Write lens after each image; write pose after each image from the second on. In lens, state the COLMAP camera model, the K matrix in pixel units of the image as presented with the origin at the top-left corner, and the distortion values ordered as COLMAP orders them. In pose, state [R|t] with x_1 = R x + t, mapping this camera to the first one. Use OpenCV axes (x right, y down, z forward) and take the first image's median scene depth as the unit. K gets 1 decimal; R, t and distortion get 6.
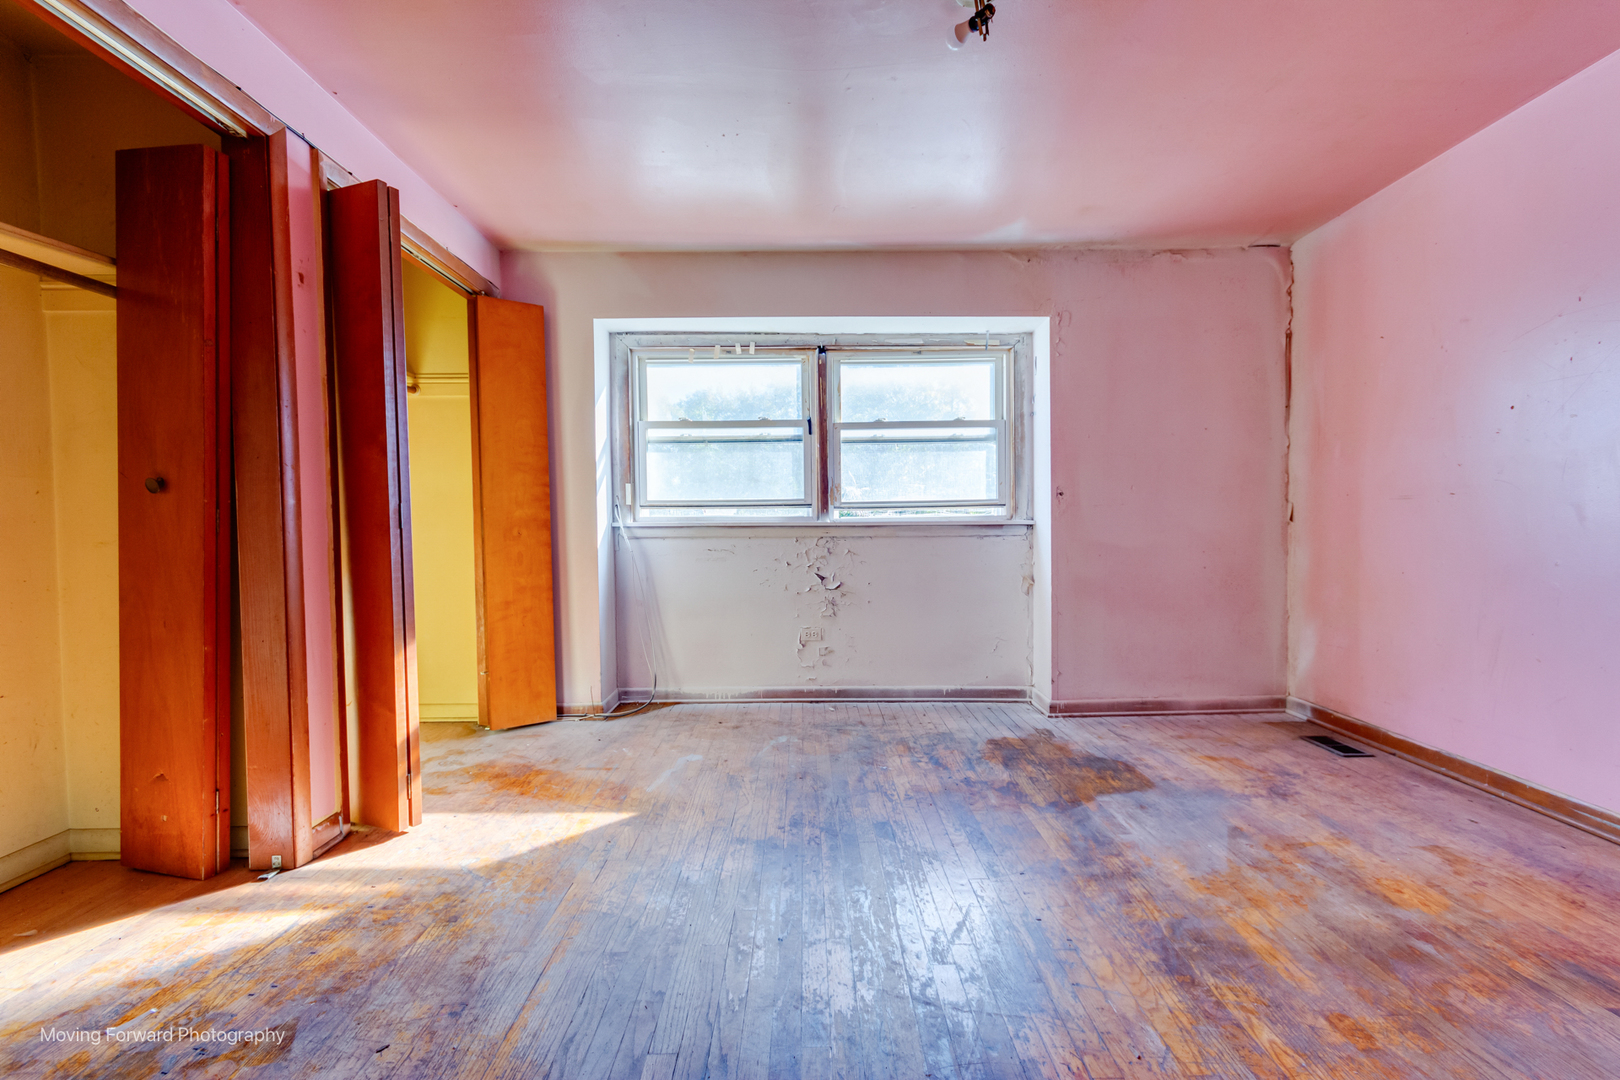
lens RADIAL K [[750.1, 0, 809.3], [0, 750.1, 548.5], [0, 0, 1]] dist [0.009018, -0.000492]
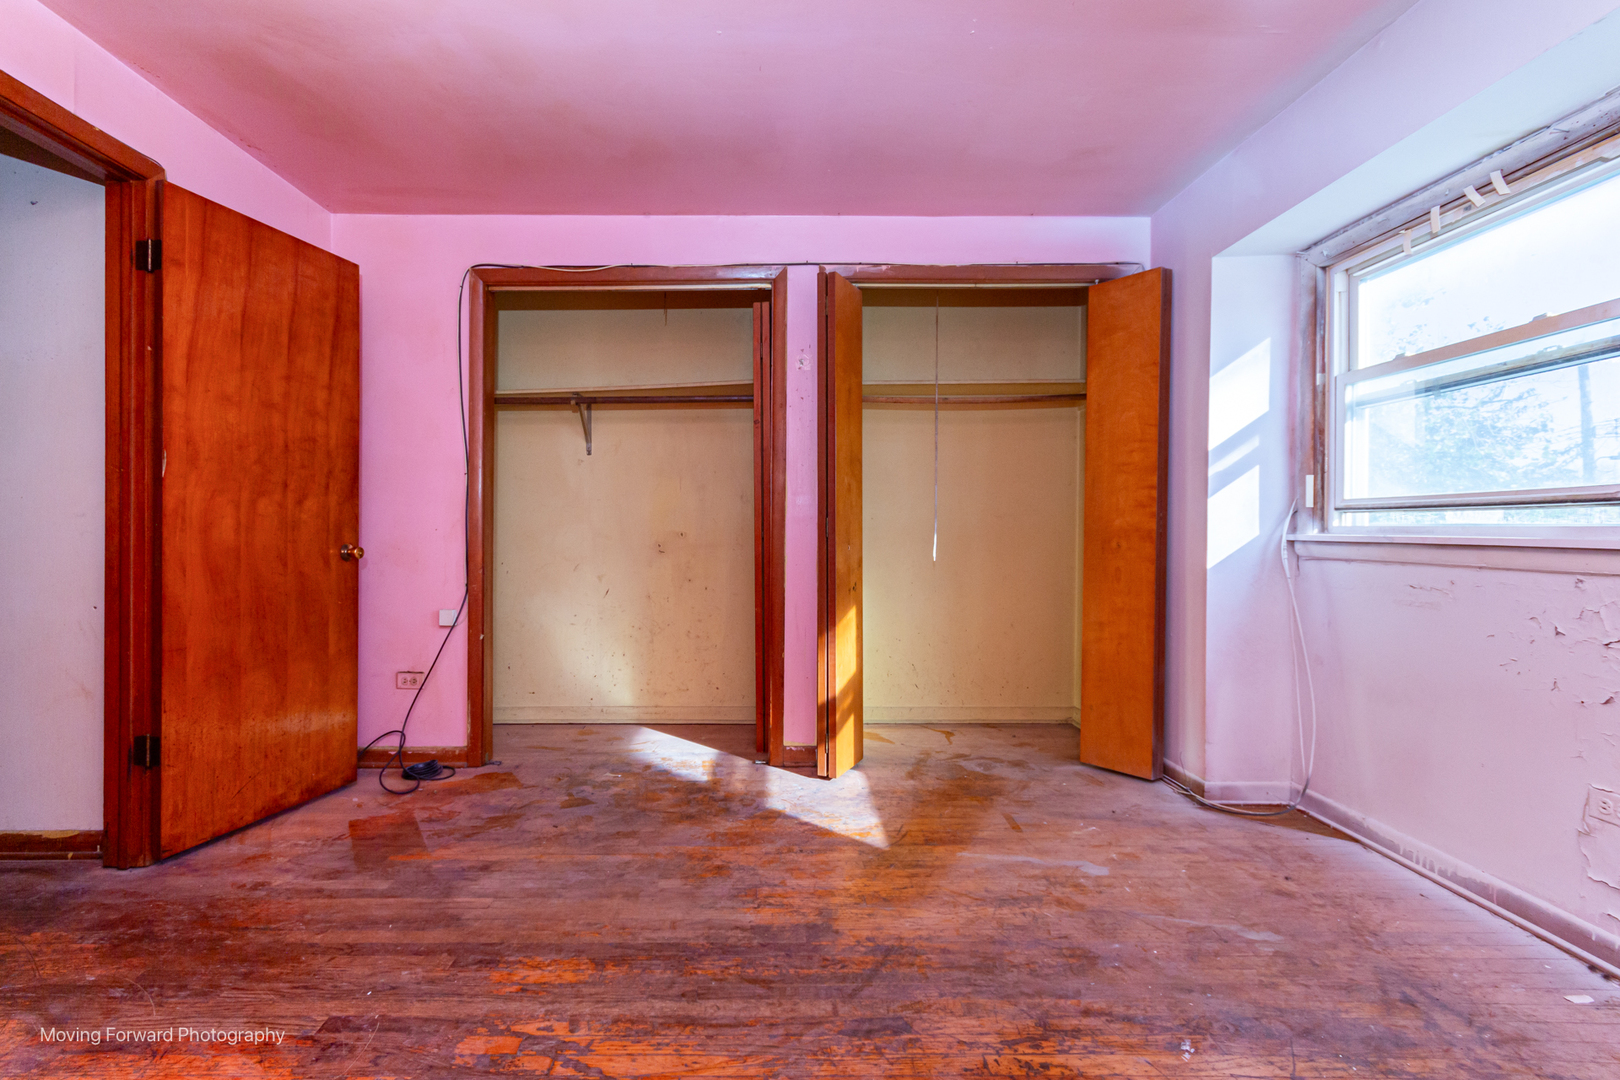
lens RADIAL K [[771.9, 0, 754.2], [0, 771.9, 531.9], [0, 0, 1]] dist [0.009601, -0.000542]
pose [[-0.024218, 0.011525, -0.999640, 0.489971], [-0.035576, 0.999290, 0.012383, -0.030614], [0.999074, 0.035863, -0.023791, 0.582742]]
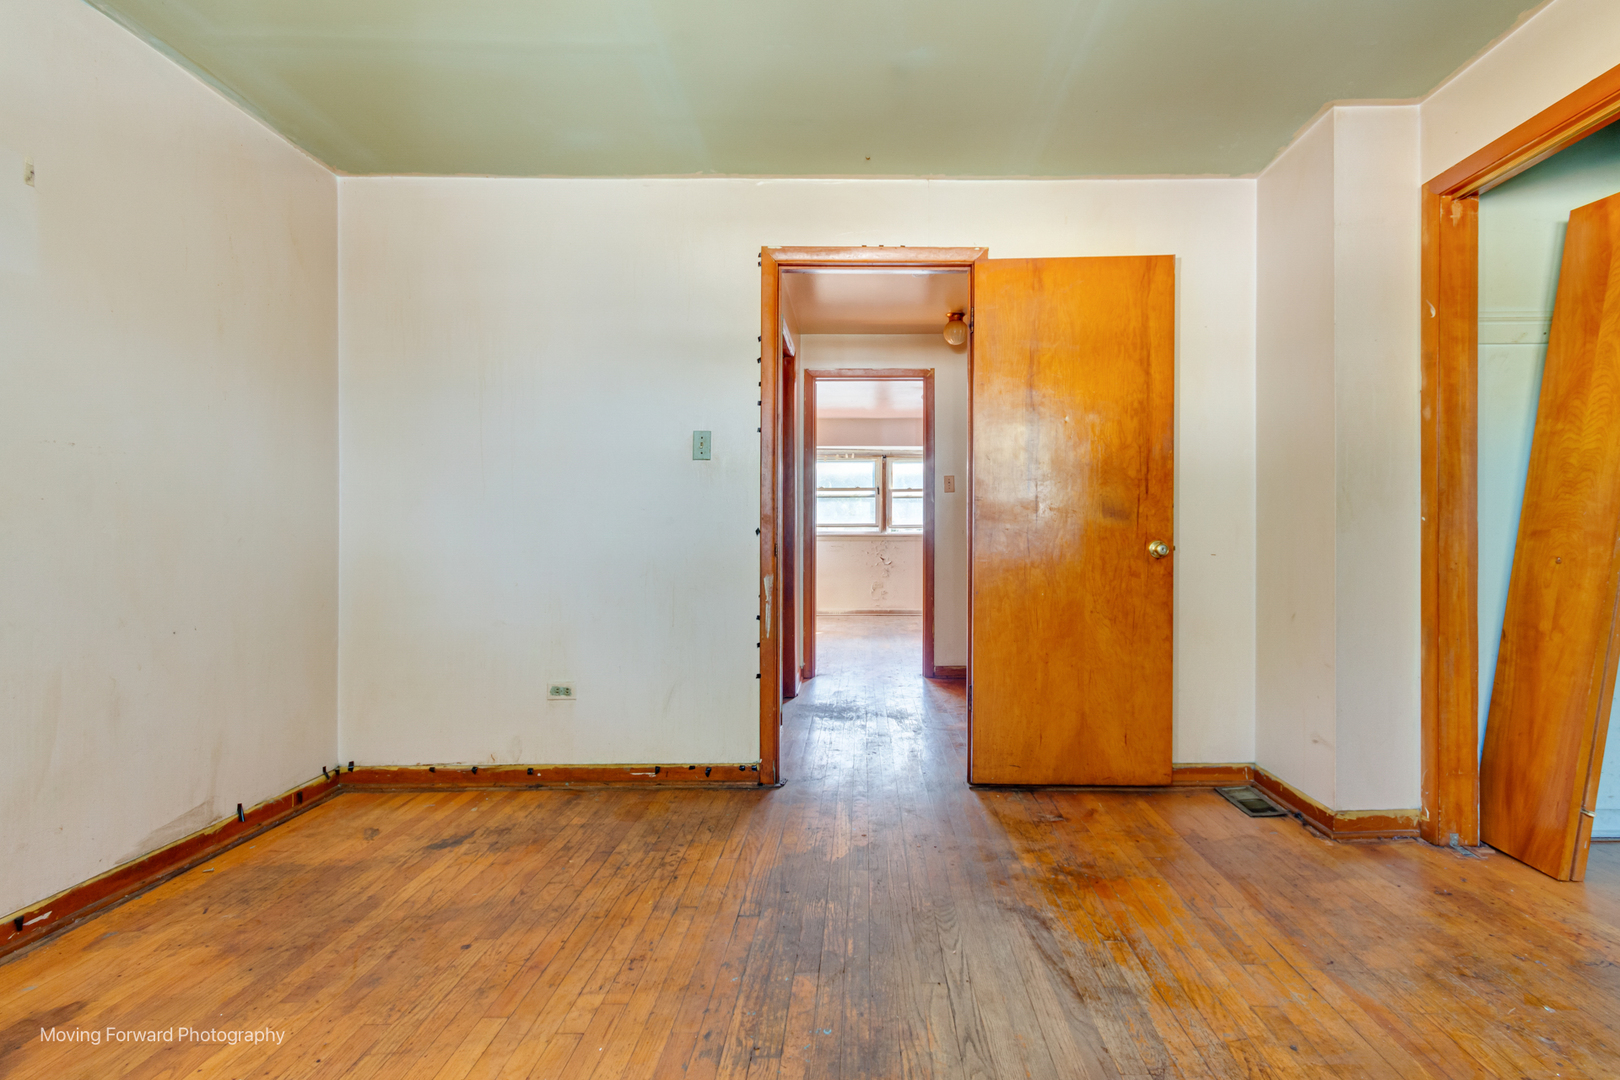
lens RADIAL K [[750.1, 0, 841.5], [0, 750.1, 533.4], [0, 0, 1]] dist [0.009018, -0.000492]
pose [[0.999031, 0.014827, -0.041444, -0.015646], [-0.016130, 0.999380, -0.031286, 0.037772], [0.040955, 0.031924, 0.998651, -1.339504]]
